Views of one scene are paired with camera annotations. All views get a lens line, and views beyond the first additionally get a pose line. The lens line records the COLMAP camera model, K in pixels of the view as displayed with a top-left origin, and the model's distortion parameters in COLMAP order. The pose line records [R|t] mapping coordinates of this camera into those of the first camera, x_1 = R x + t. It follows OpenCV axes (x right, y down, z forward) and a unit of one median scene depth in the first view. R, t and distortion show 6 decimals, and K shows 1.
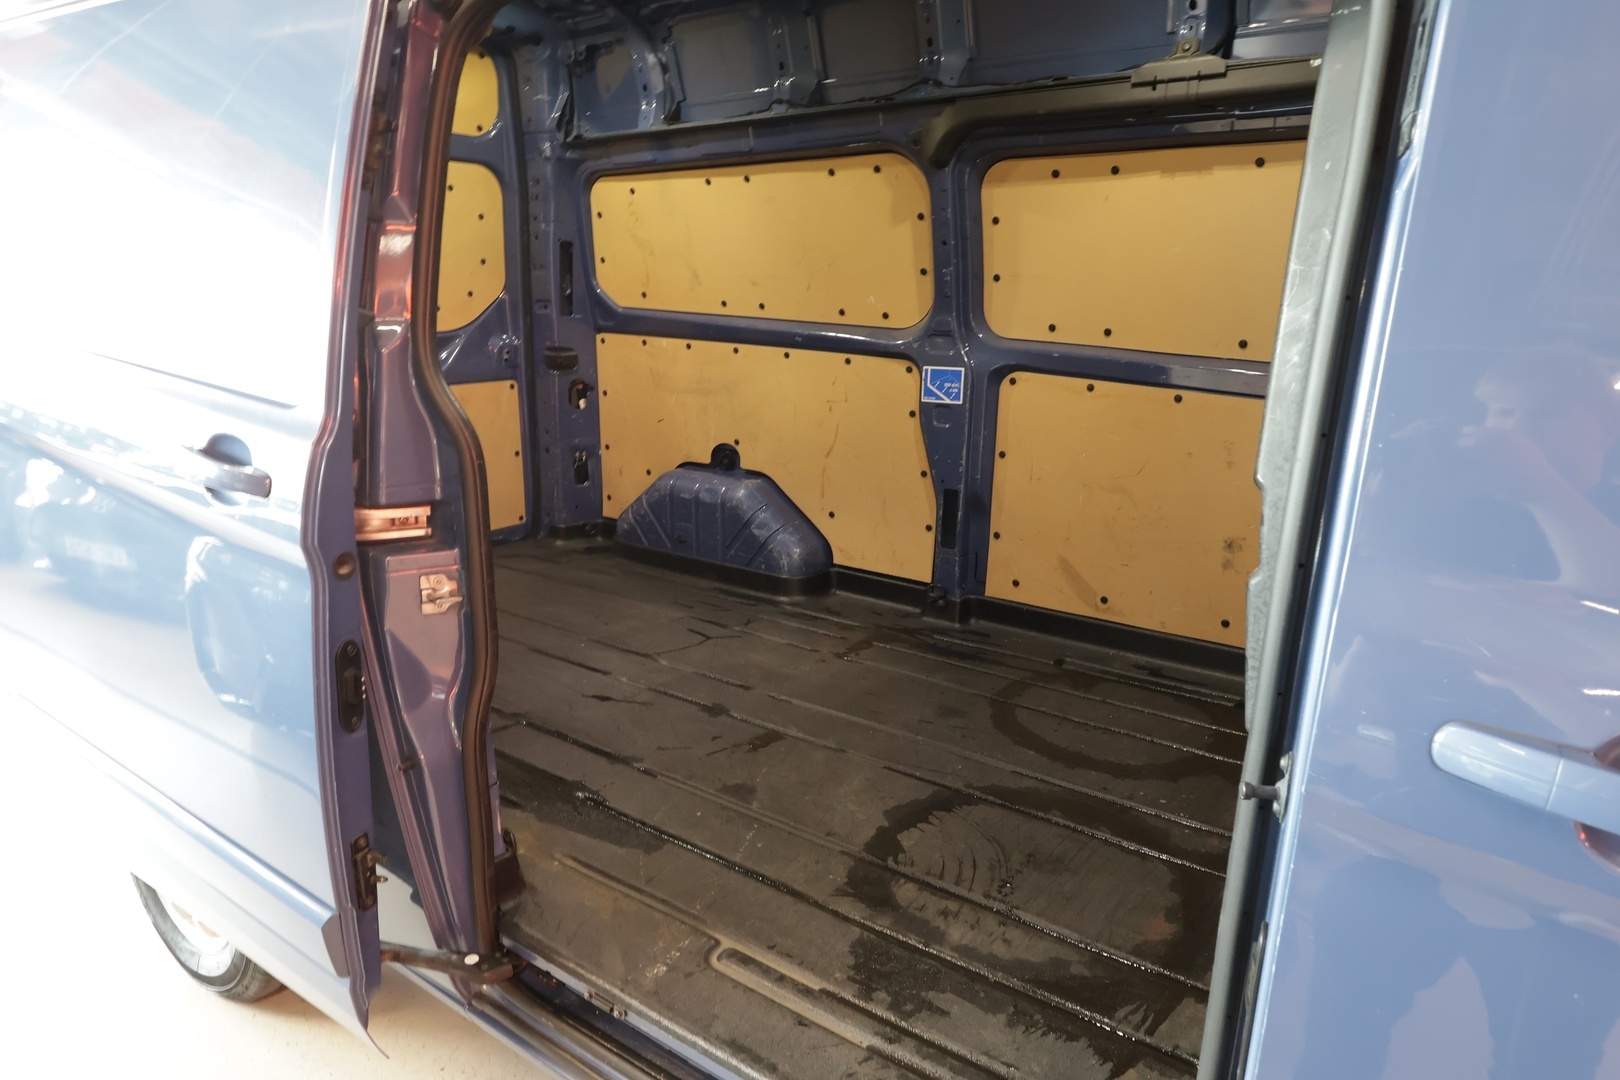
lens RADIAL K [[996.8, 0, 810.0], [0, 996.8, 540.0], [0, 0, 1]] dist [0.000050, -0.000003]
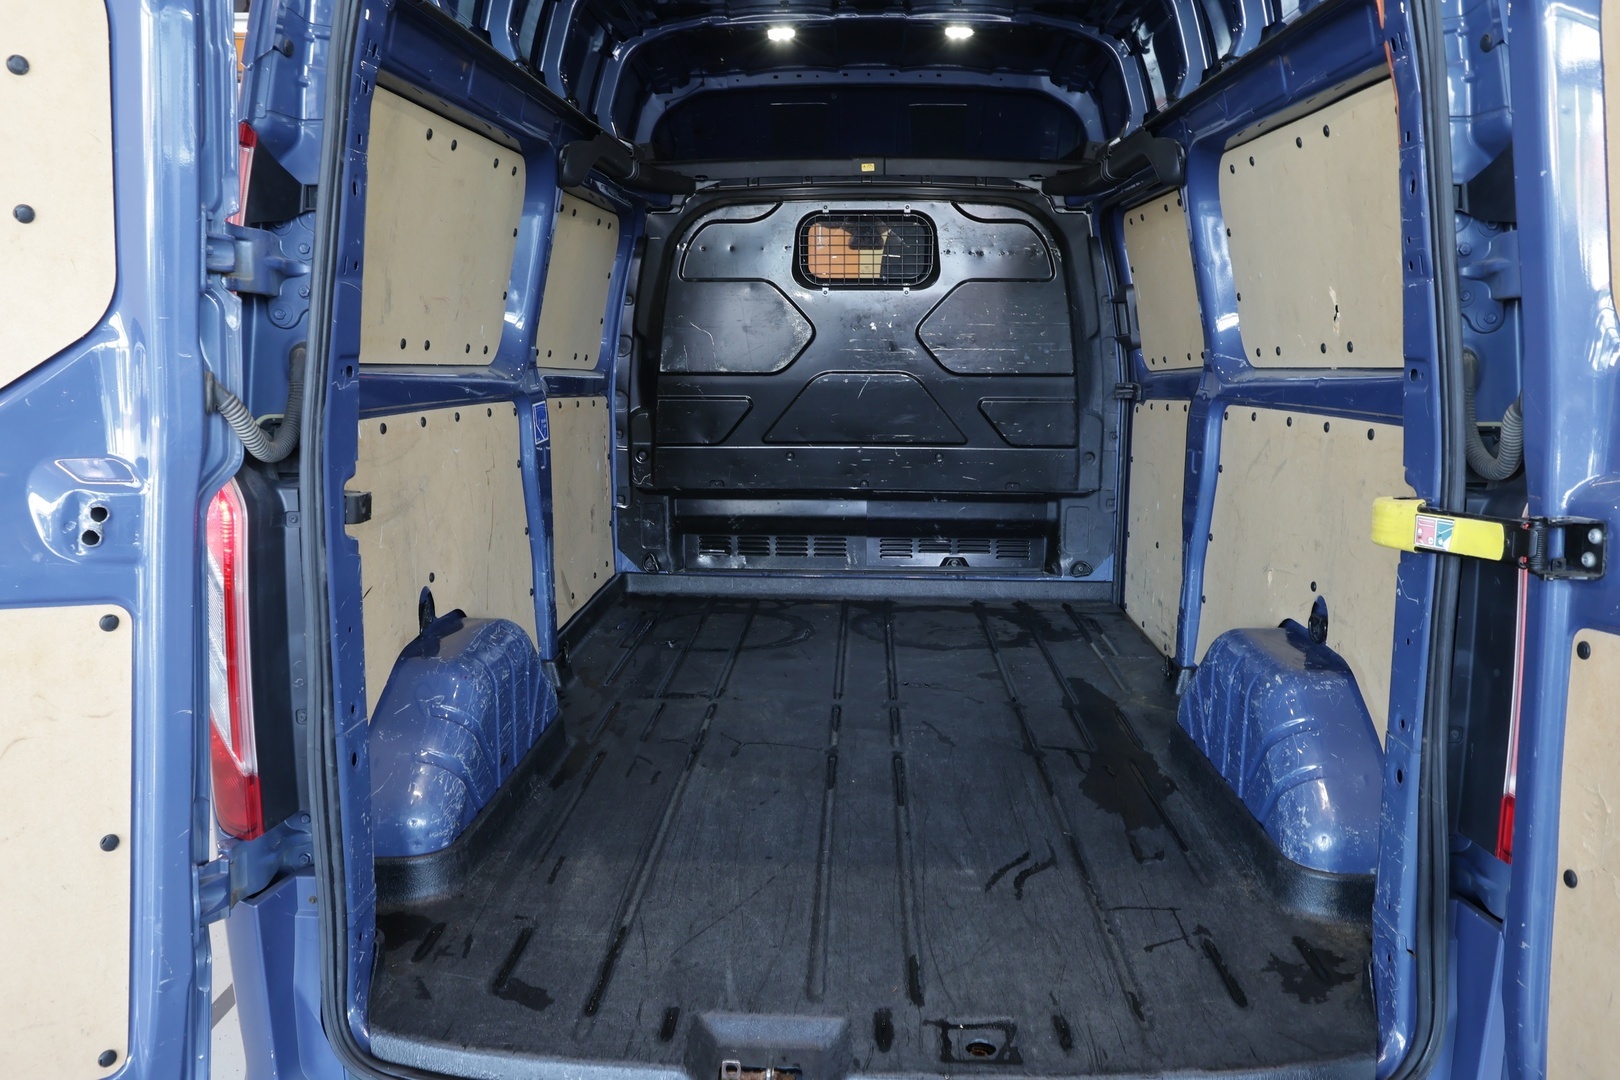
lens RADIAL K [[1358.9, 0, 810.0], [0, 1358.9, 540.0], [0, 0, 1]] dist [-0.001553, -0.000315]
pose [[-0.575536, -0.142581, 0.805251, -1.022211], [0.182775, 0.937347, 0.296605, -0.383545], [-0.797090, 0.317887, -0.513416, 1.506350]]
